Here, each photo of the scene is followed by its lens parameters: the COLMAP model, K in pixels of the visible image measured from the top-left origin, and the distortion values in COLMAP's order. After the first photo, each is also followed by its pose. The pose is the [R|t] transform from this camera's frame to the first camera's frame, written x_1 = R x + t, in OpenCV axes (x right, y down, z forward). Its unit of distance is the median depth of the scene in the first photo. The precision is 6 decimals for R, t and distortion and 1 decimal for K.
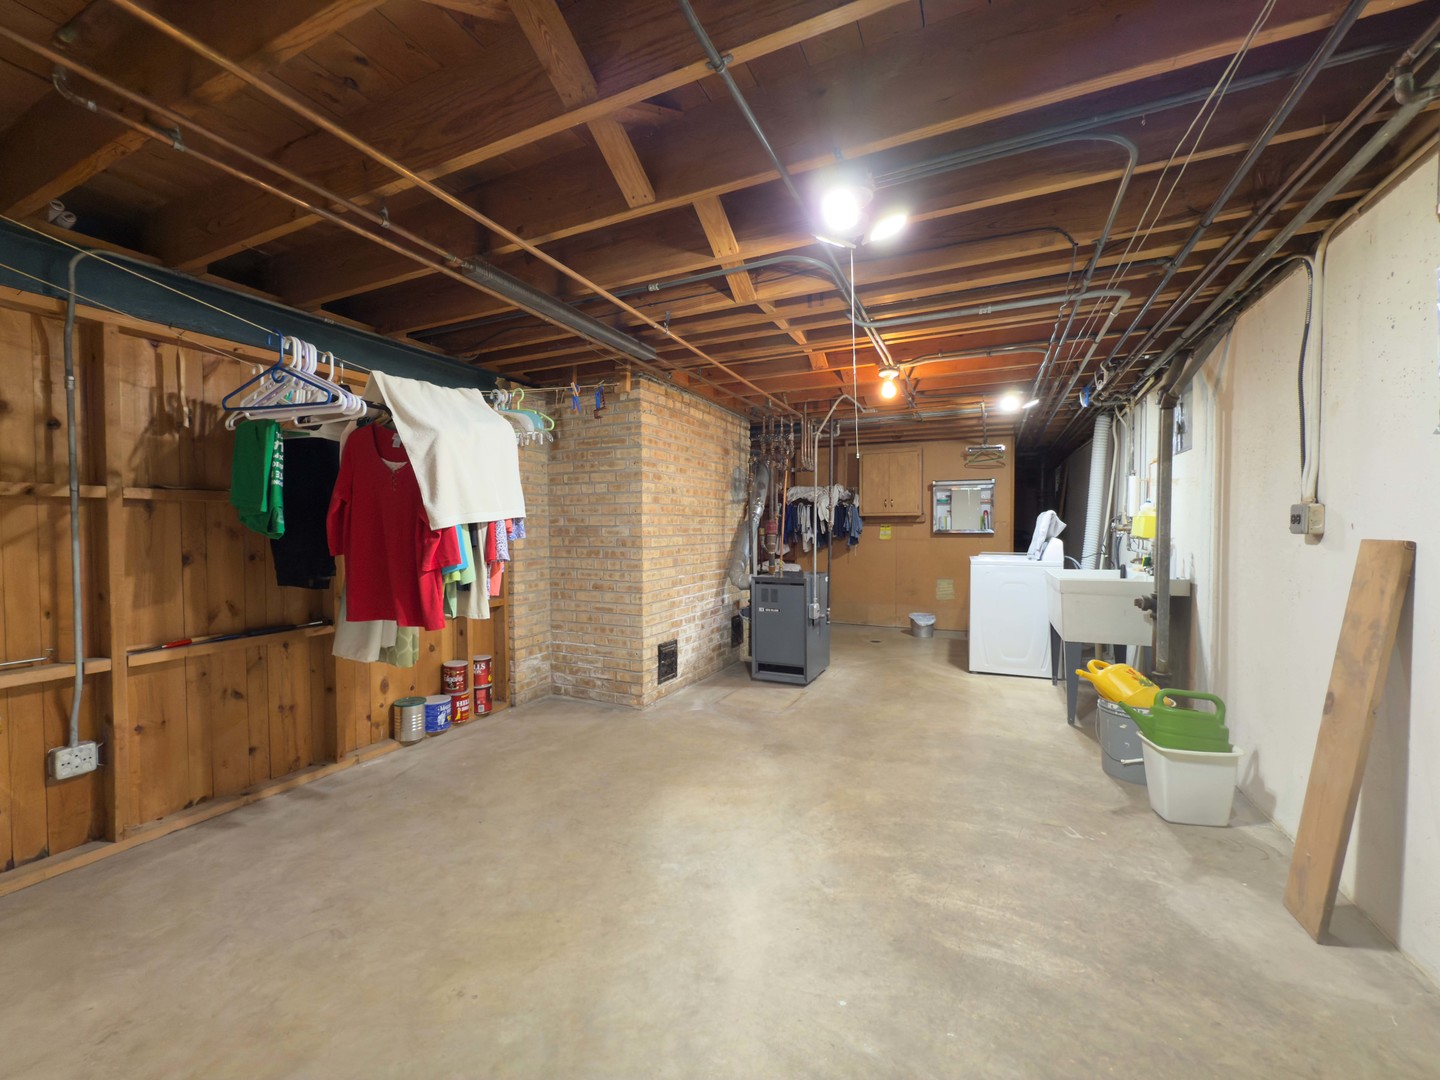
lens RADIAL K [[568.6, 0, 729.3], [0, 568.6, 539.0], [0, 0, 1]] dist [-0.001325, -0.000105]
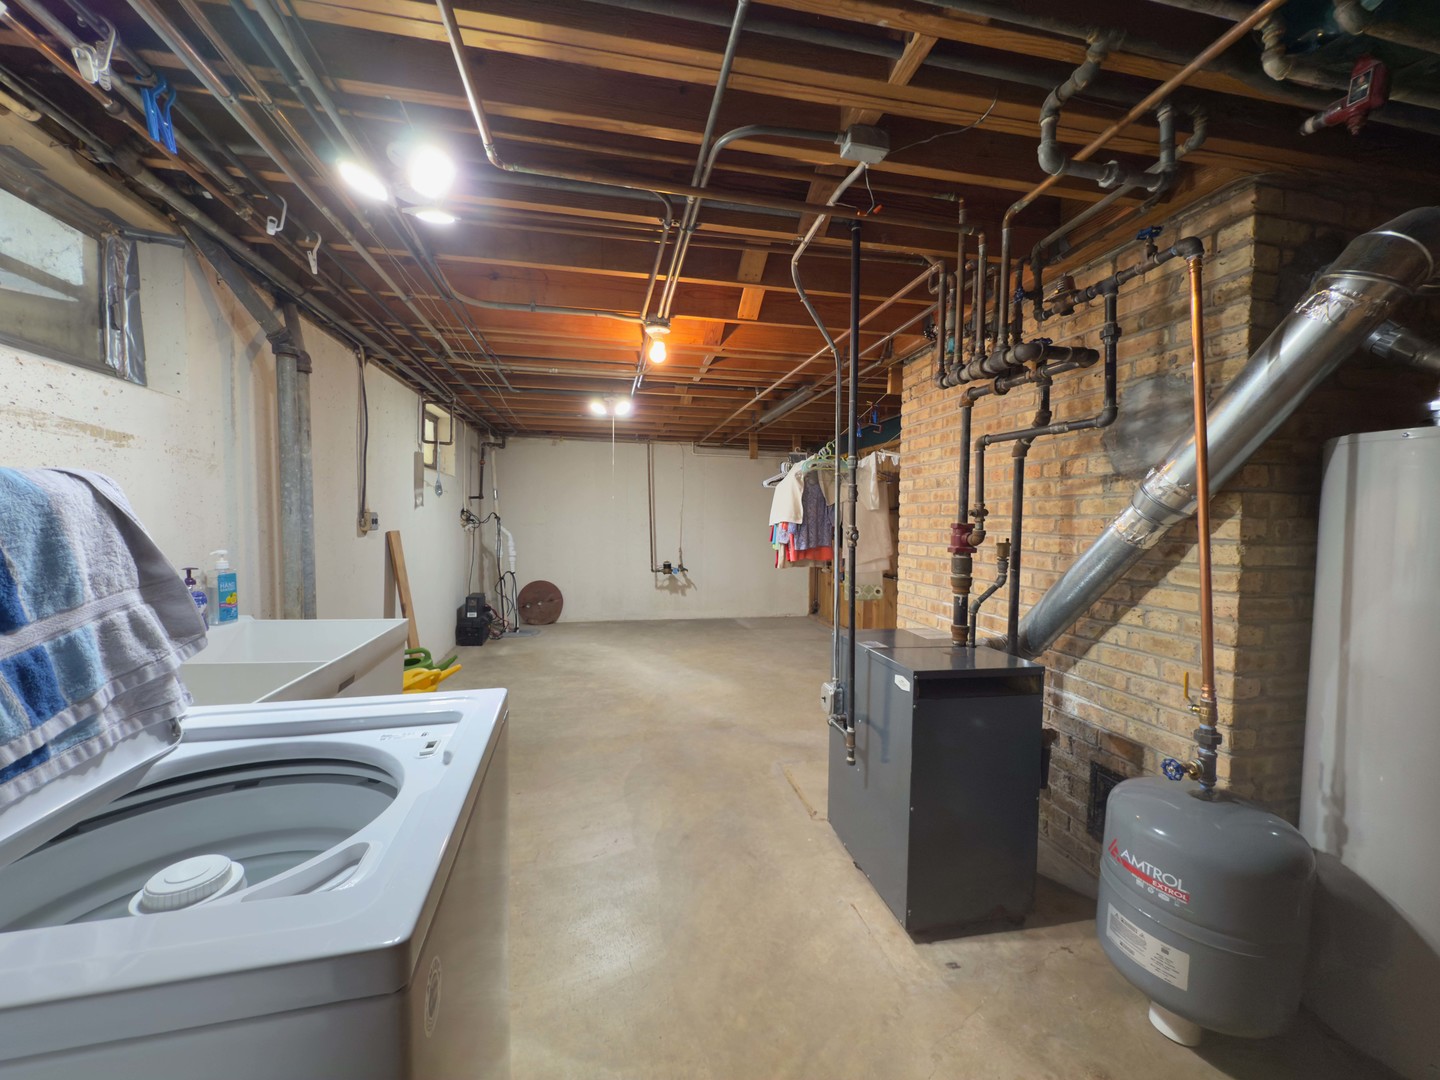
lens RADIAL K [[568.6, 0, 730.0], [0, 568.6, 543.5], [0, 0, 1]] dist [-0.001325, -0.000105]
pose [[-0.804731, 0.011835, -0.593522, 0.754080], [-0.023710, 0.998363, 0.052055, -0.052072], [0.593167, 0.055963, -0.803132, 1.939431]]
